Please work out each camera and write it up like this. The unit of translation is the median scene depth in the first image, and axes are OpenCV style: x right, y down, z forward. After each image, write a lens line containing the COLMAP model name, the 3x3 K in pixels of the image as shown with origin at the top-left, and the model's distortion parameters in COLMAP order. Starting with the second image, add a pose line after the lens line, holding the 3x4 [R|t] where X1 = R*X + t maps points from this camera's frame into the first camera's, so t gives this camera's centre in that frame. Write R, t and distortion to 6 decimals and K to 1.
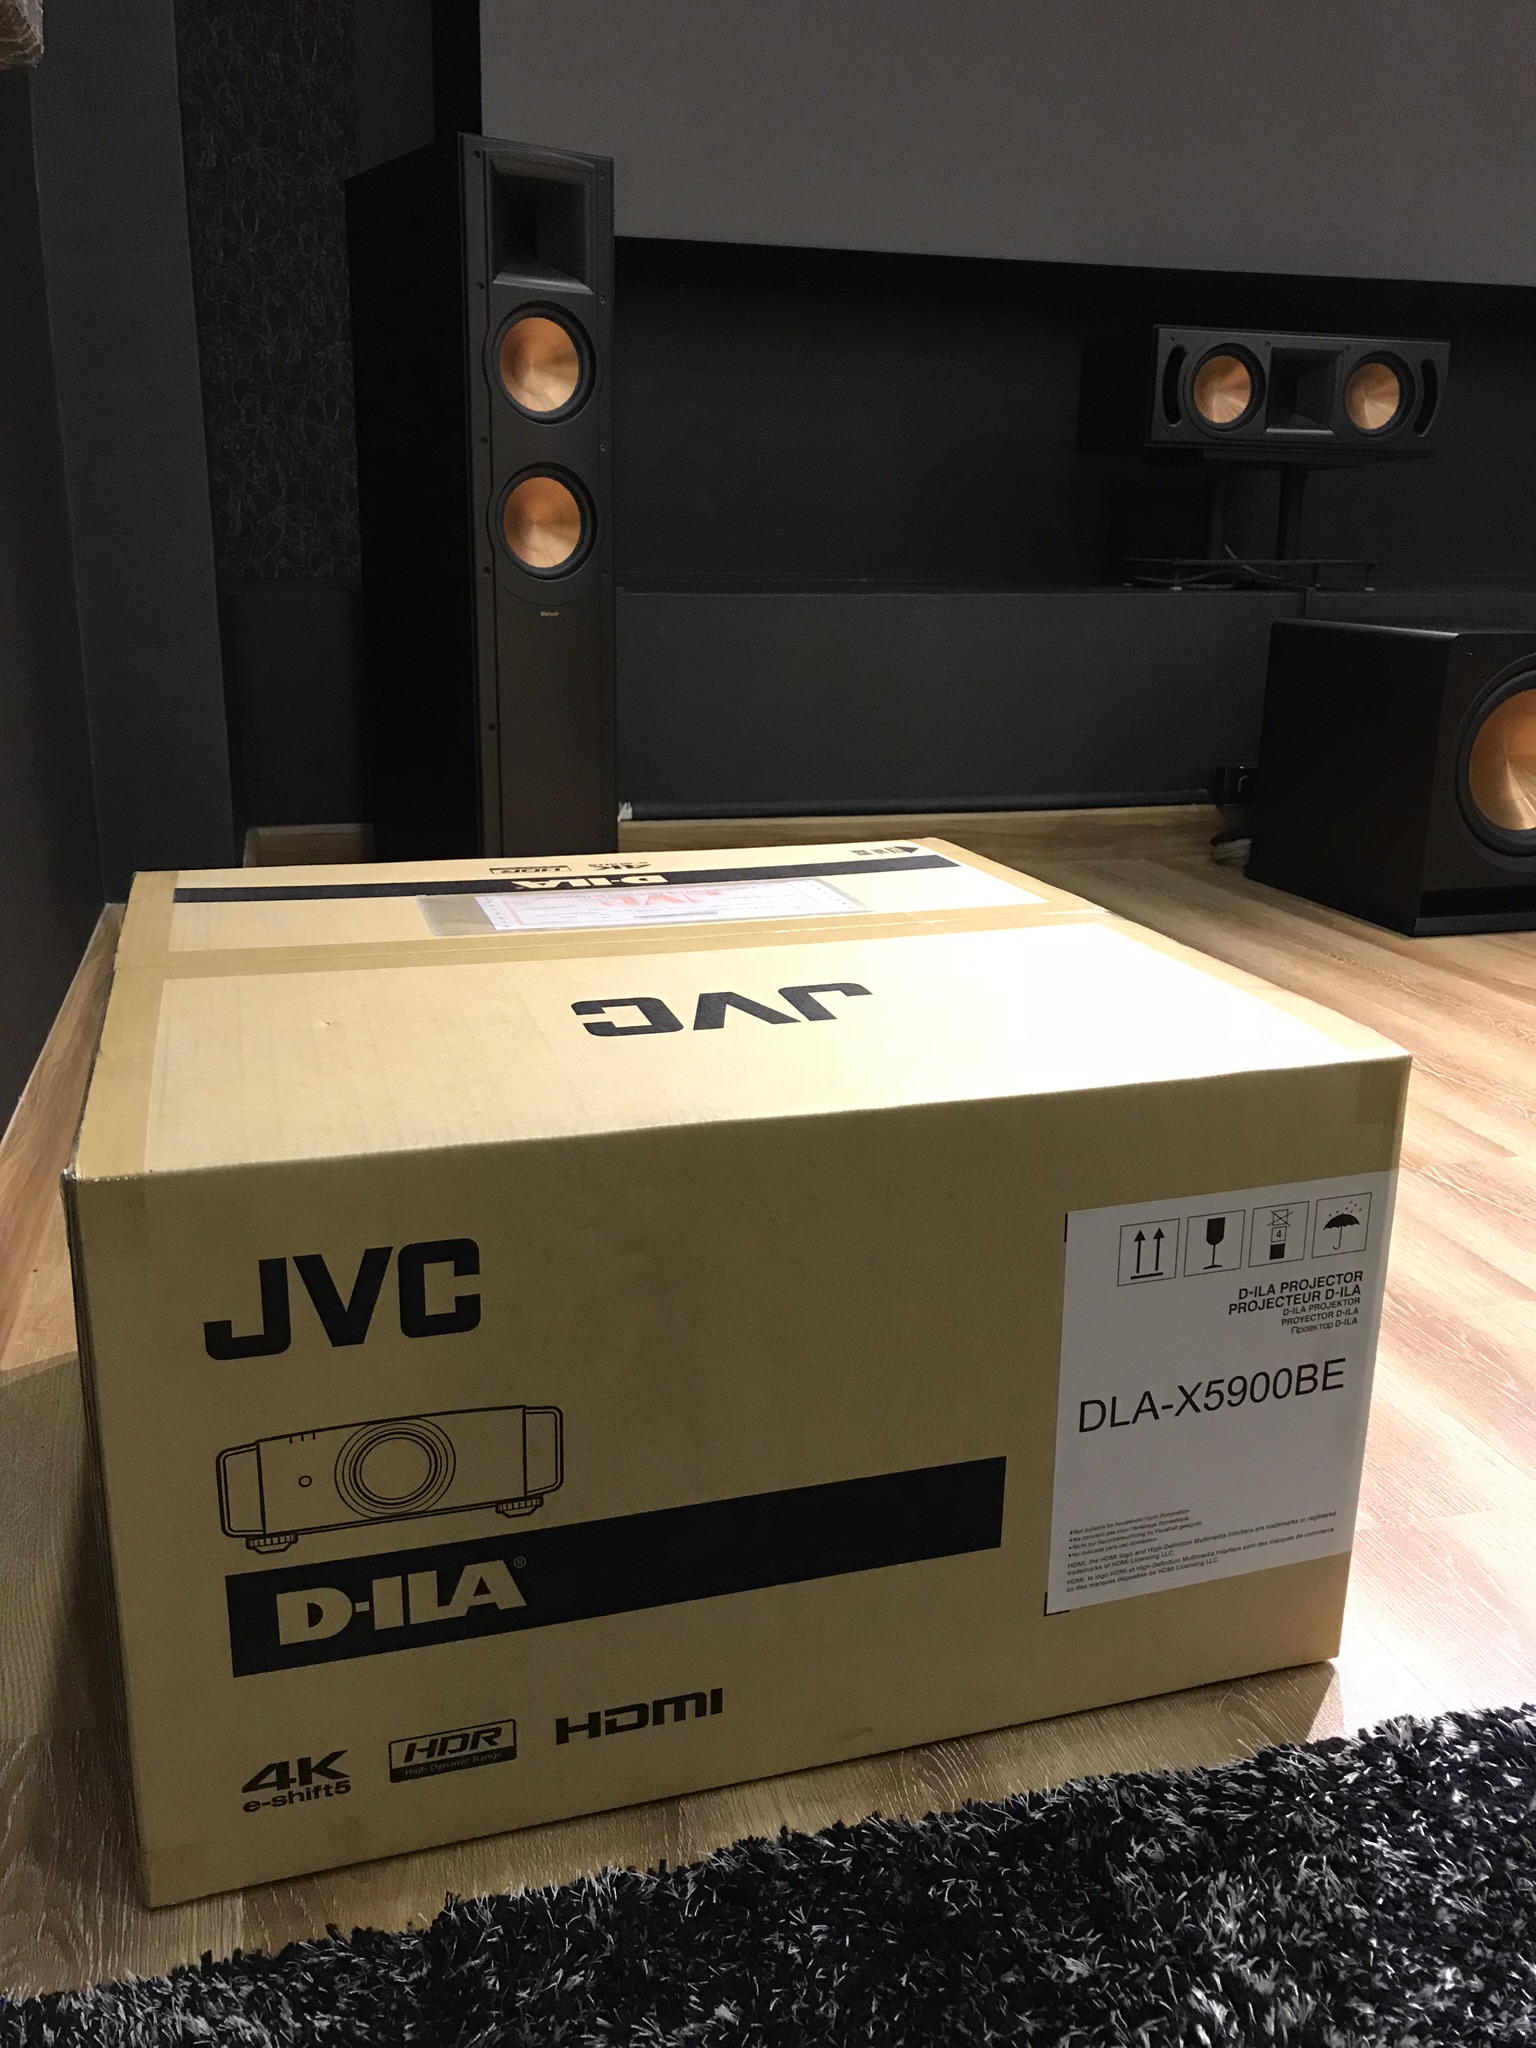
lens RADIAL K [[1703.3, 0, 770.9], [0, 1703.3, 1024.1], [0, 0, 1]] dist [0.014501, -0.001937]
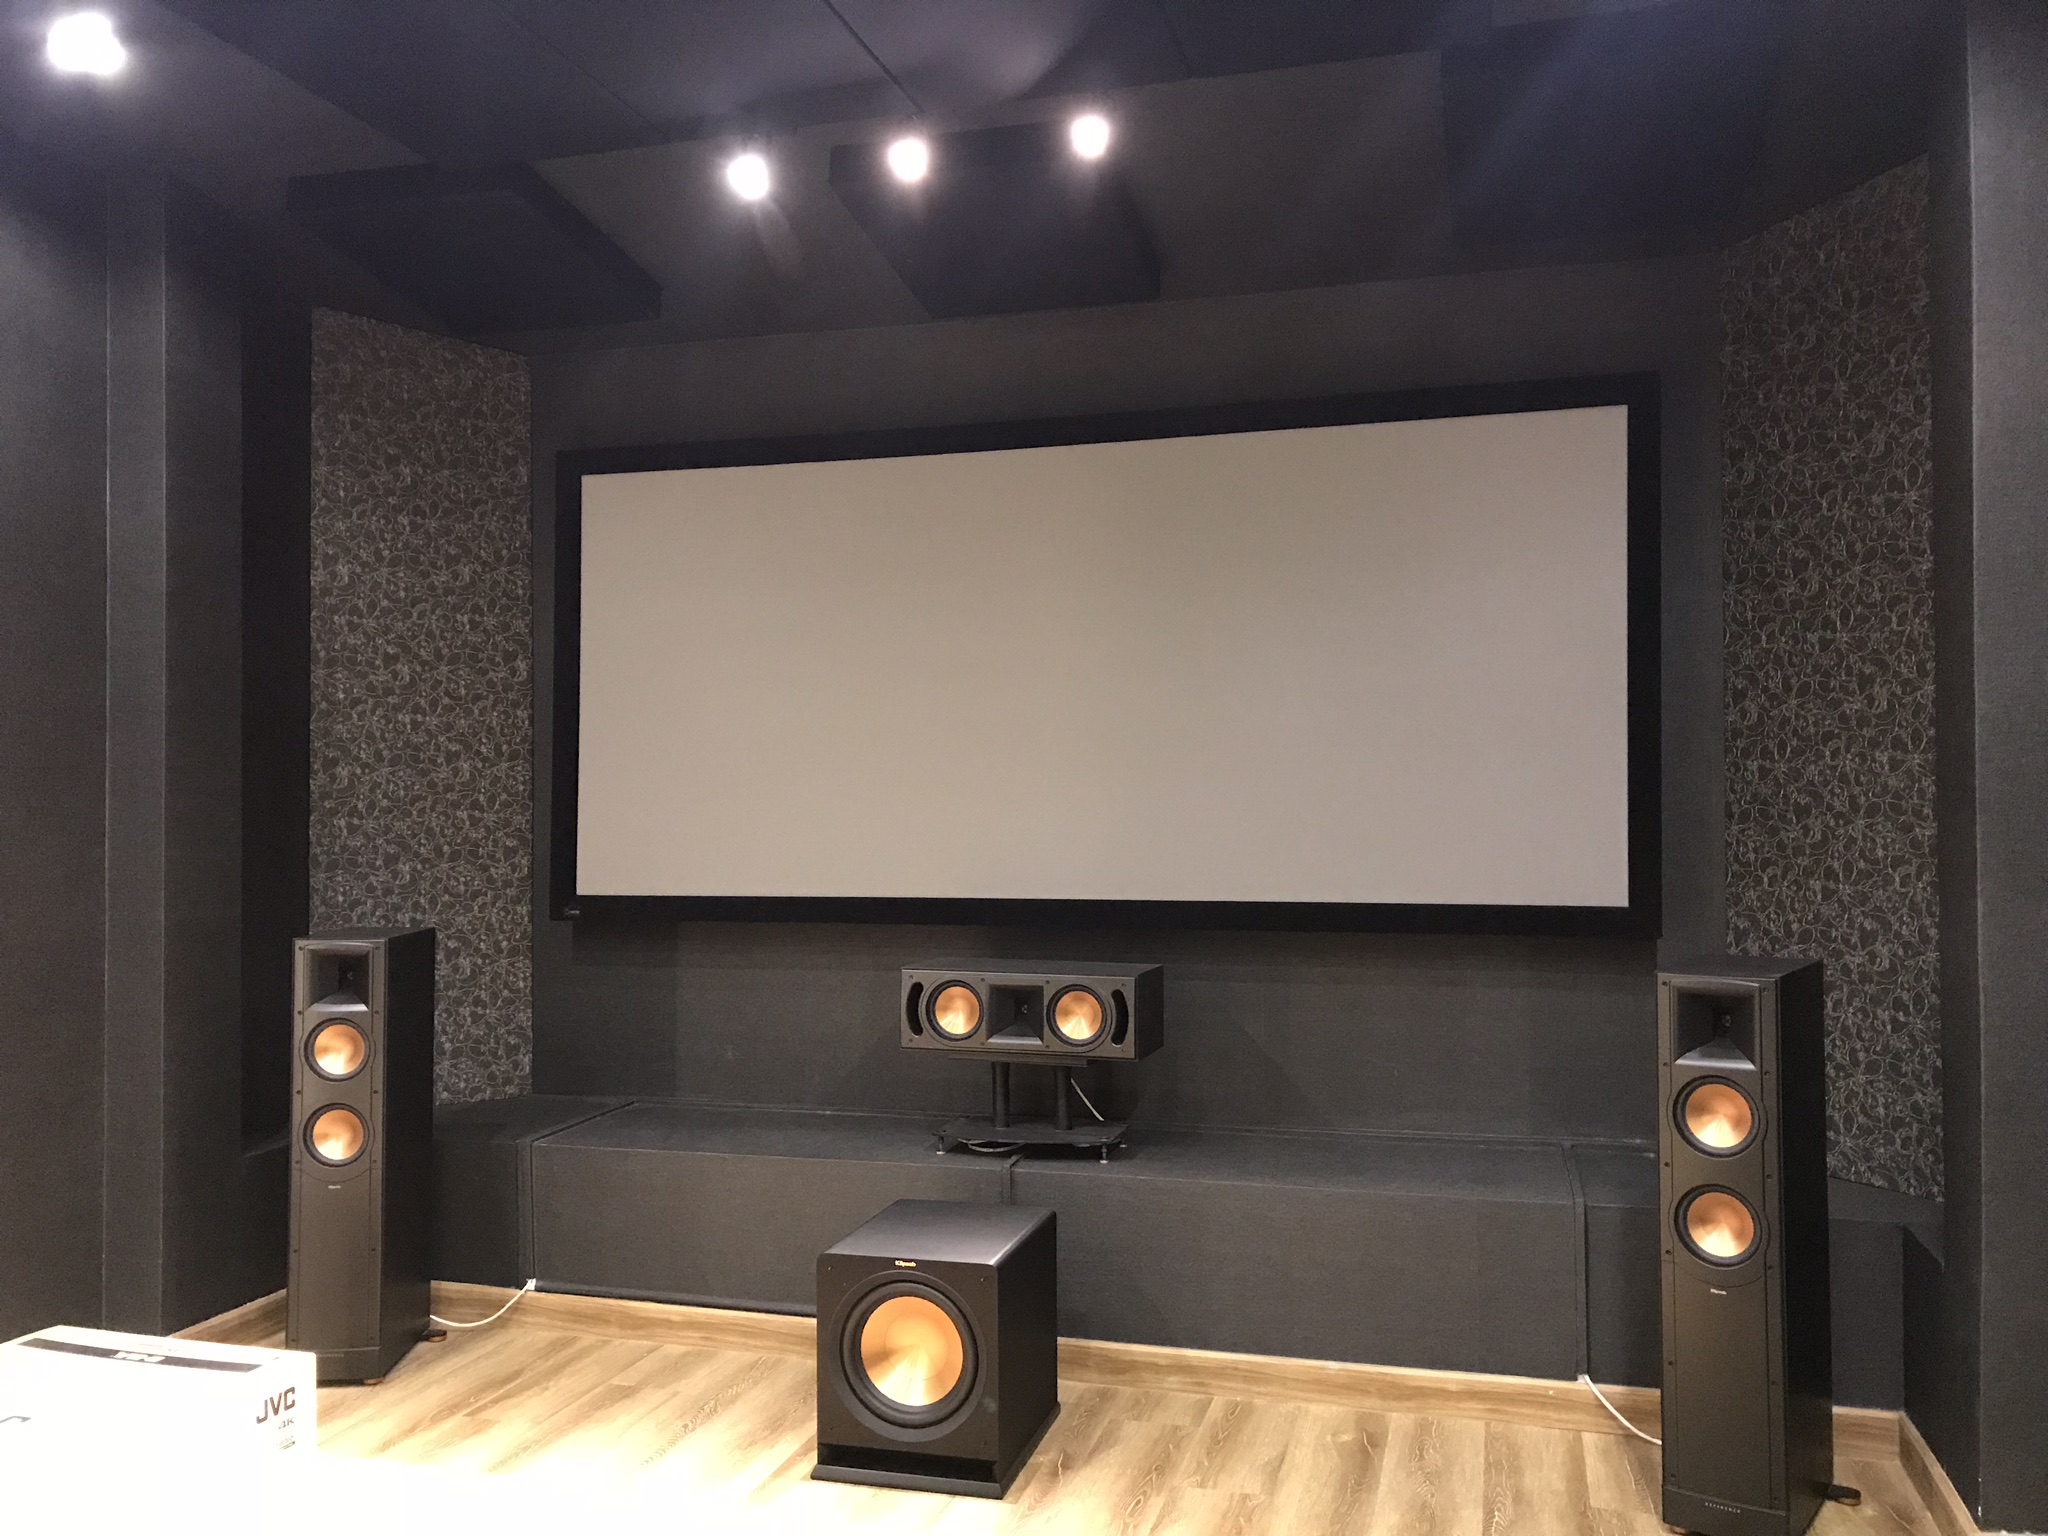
lens RADIAL K [[1703.3, 0, 1027.3], [0, 1703.3, 770.9], [0, 0, 1]] dist [0.014501, -0.001937]
pose [[0.832389, -0.030878, -0.553331, 1.076234], [-0.130773, 0.959307, -0.250257, -0.228759], [0.538542, 0.280672, 0.794478, -0.087007]]
